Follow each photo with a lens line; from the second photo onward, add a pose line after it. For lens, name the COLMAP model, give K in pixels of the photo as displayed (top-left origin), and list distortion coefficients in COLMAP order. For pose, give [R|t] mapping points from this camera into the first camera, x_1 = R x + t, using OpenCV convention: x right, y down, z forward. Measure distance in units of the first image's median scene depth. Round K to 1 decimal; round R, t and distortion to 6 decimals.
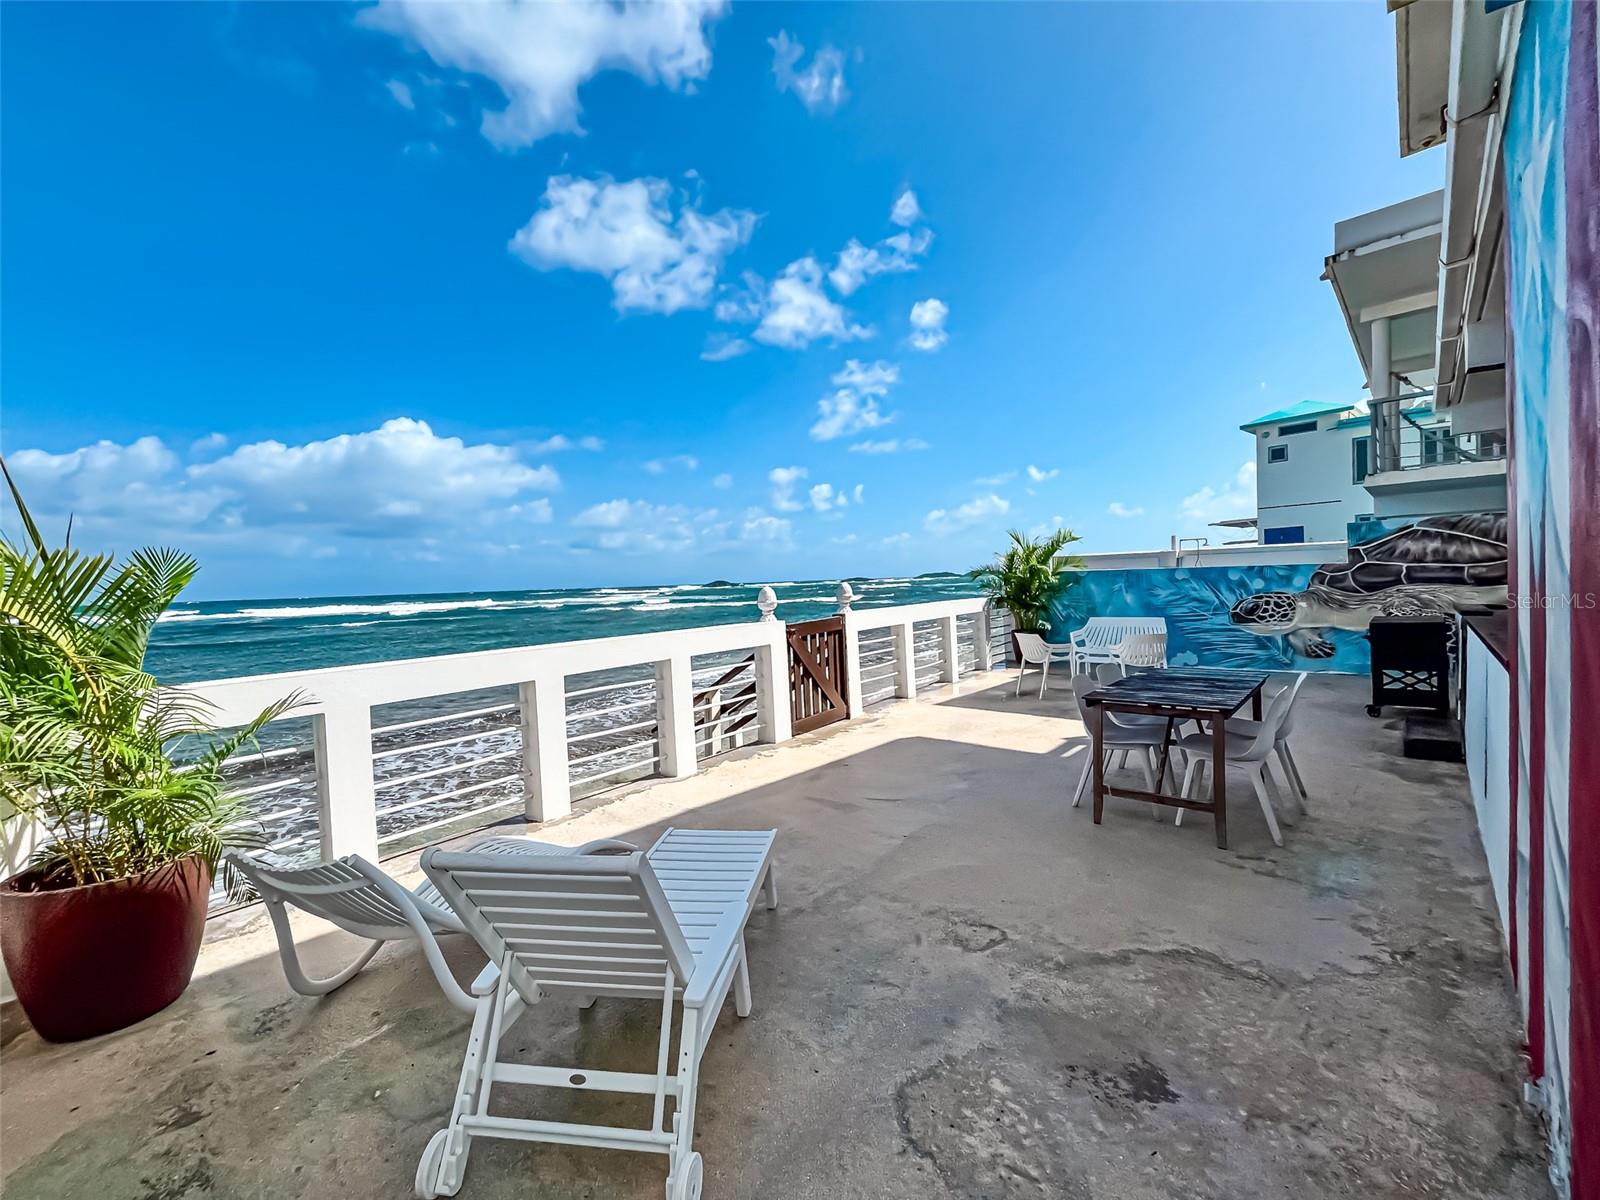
lens RADIAL K [[646.9, 0, 793.5], [0, 646.9, 596.8], [0, 0, 1]] dist [-0.003529, -0.000191]
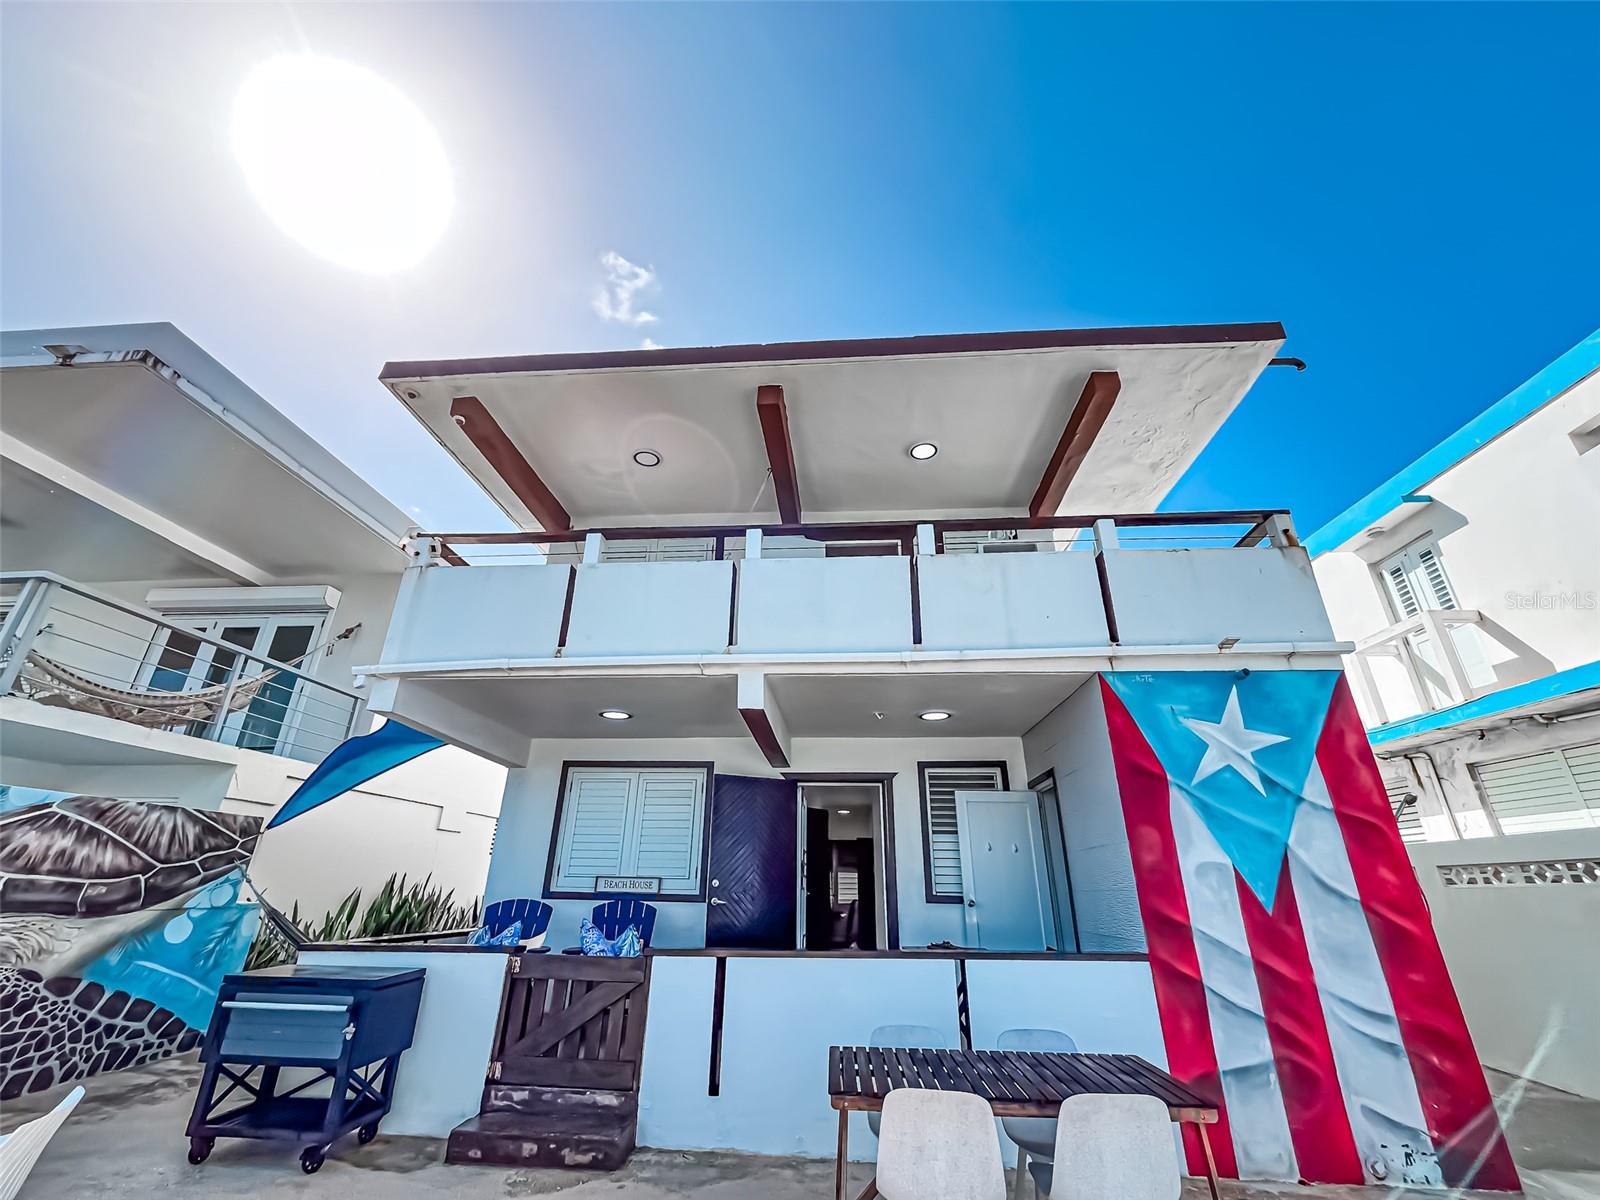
lens RADIAL K [[655.7, 0, 792.9], [0, 655.7, 597.1], [0, 0, 1]] dist [-0.003277, -0.000020]
pose [[-0.629626, 0.338371, 0.699340, 0.047253], [0.023676, 0.908108, -0.418066, -0.015737], [-0.776538, -0.246668, -0.579780, 0.796718]]
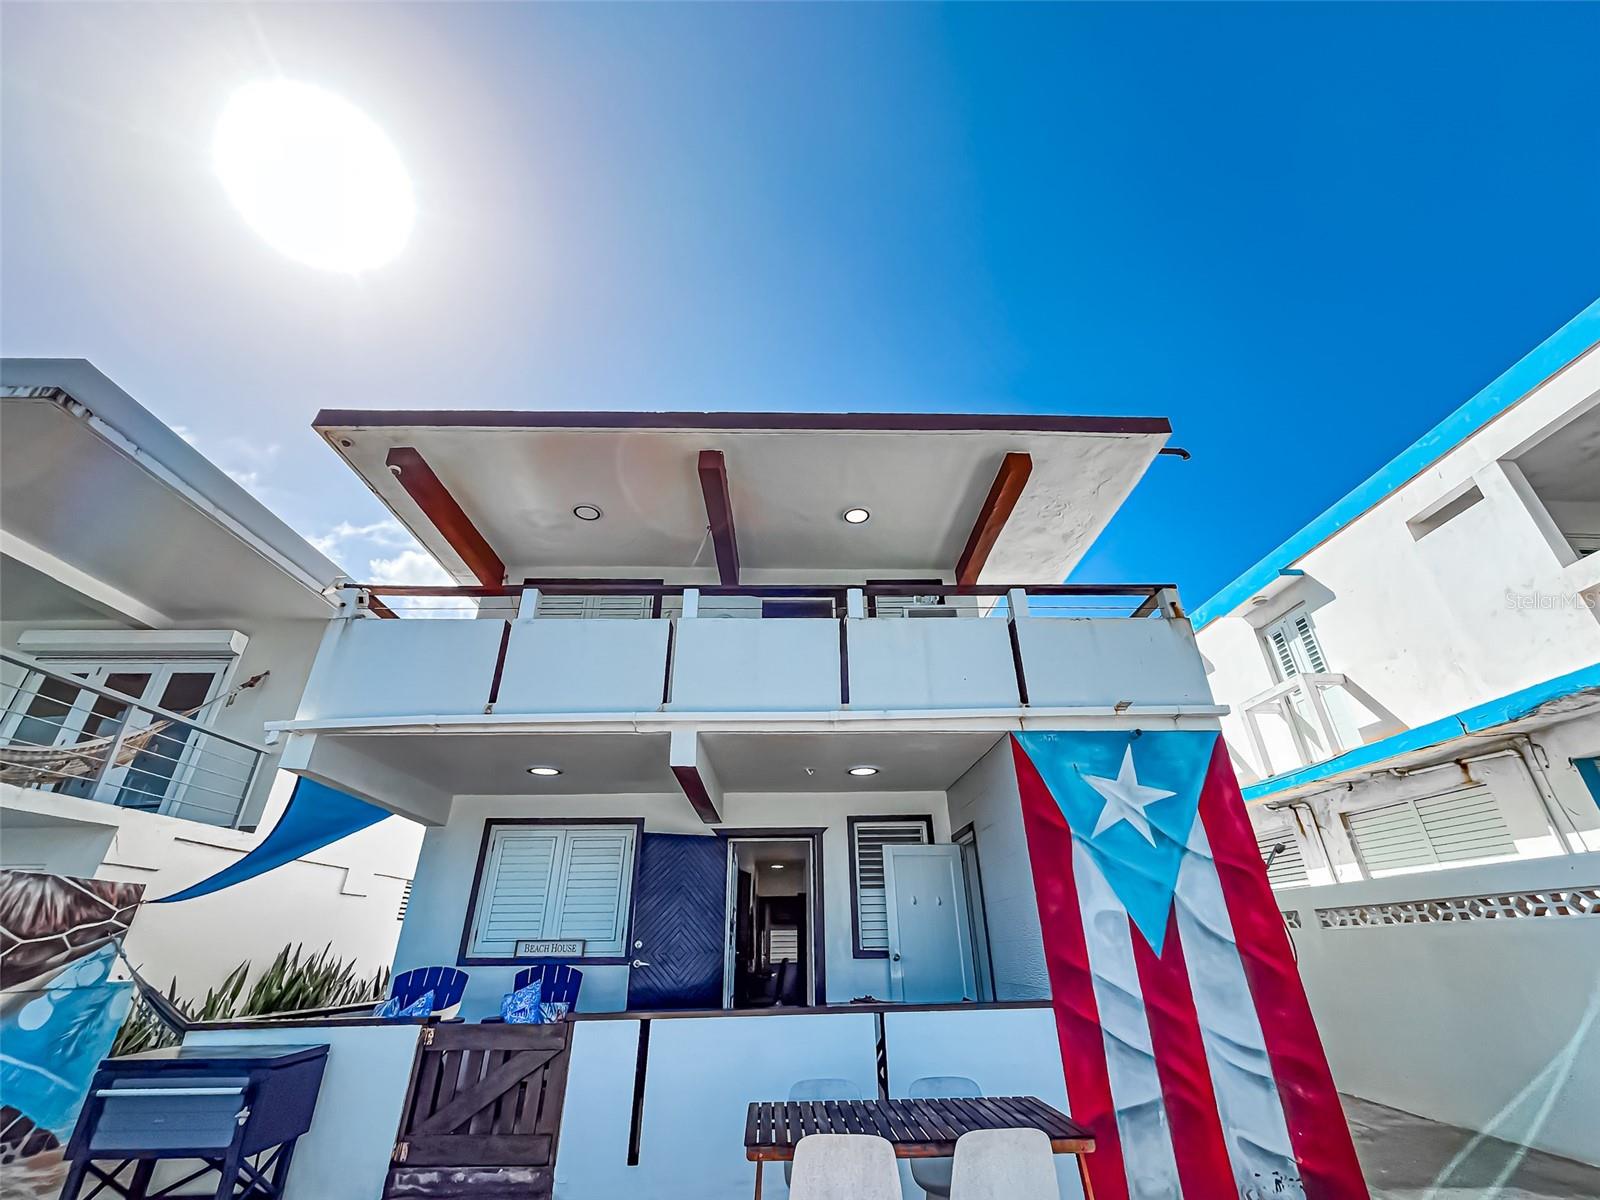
lens RADIAL K [[664.9, 0, 801.0], [0, 664.9, 596.7], [0, 0, 1]] dist [-0.003653, 0.000445]
pose [[-0.703037, 0.369579, 0.607578, 0.013921], [0.050769, 0.878258, -0.475484, -0.013159], [-0.709339, -0.303436, -0.636211, 0.817408]]
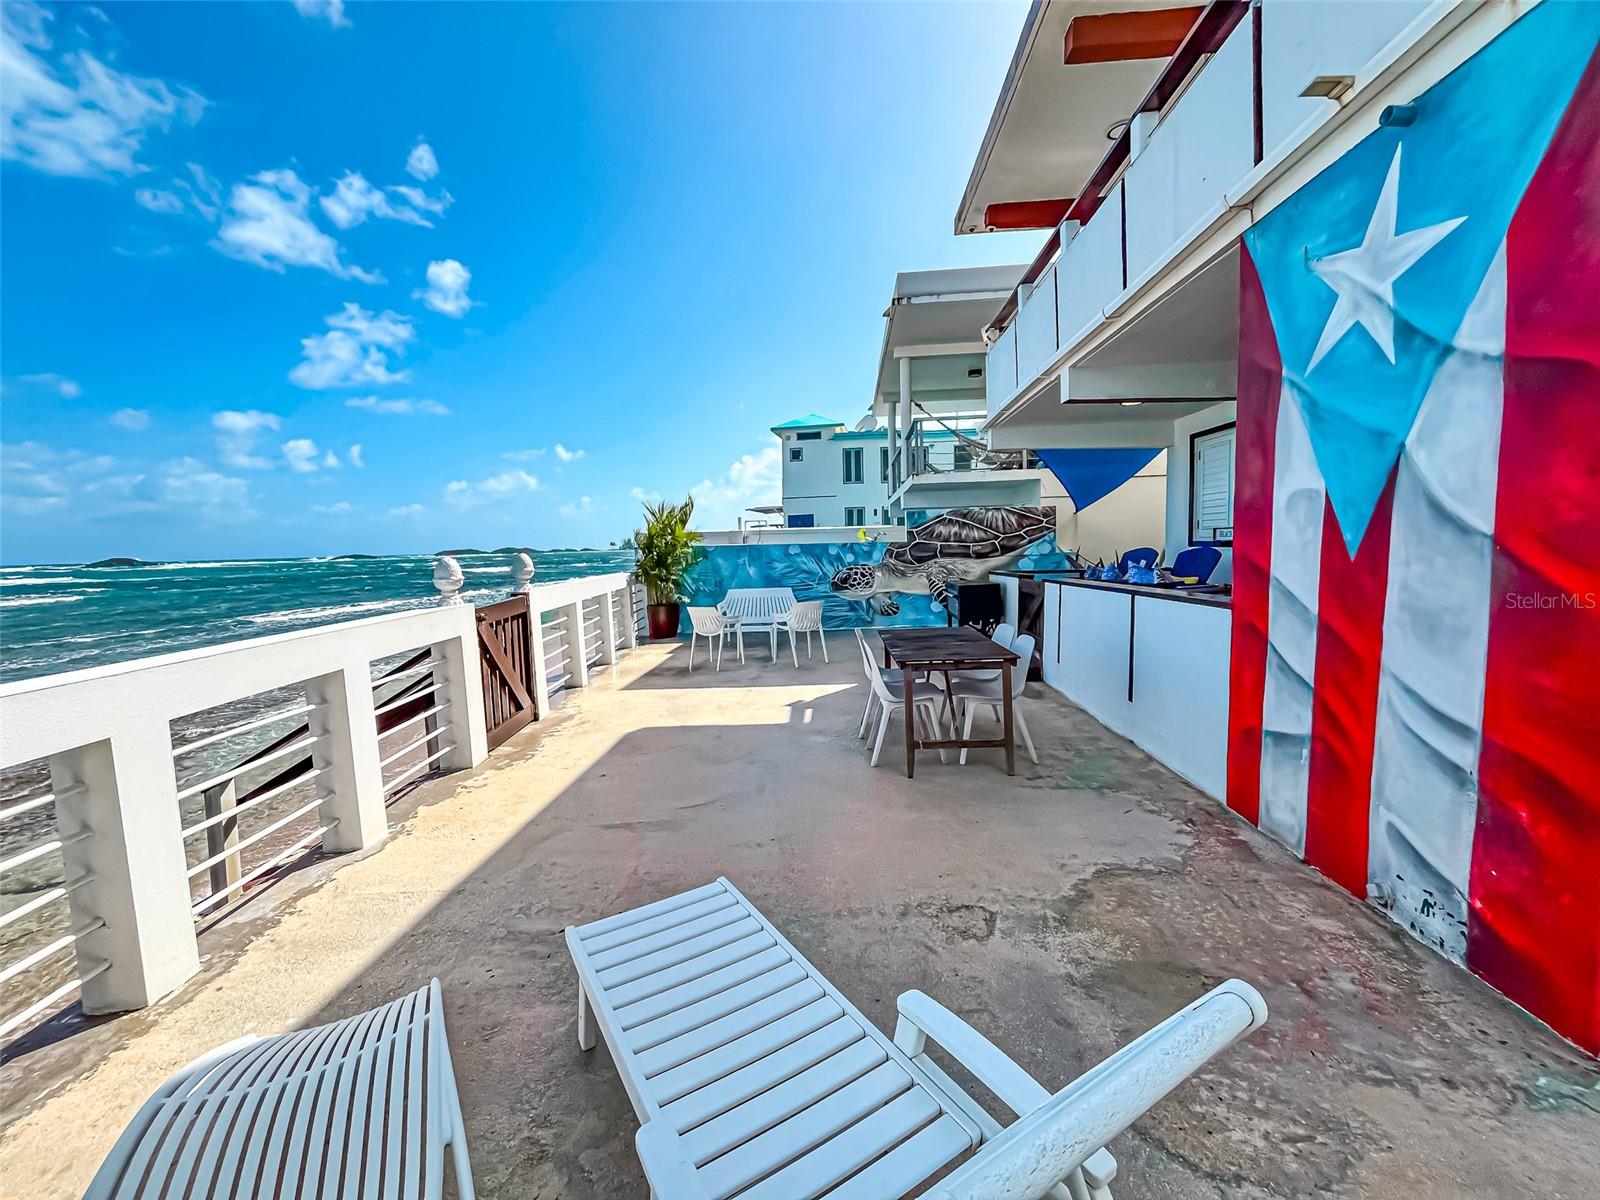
lens RADIAL K [[646.9, 0, 793.5], [0, 646.9, 596.8], [0, 0, 1]] dist [-0.003529, -0.000191]
pose [[0.770685, -0.036852, 0.636150, -0.145497], [0.015674, 0.999121, 0.038891, 0.004534], [-0.637023, -0.020001, 0.770585, 0.134496]]
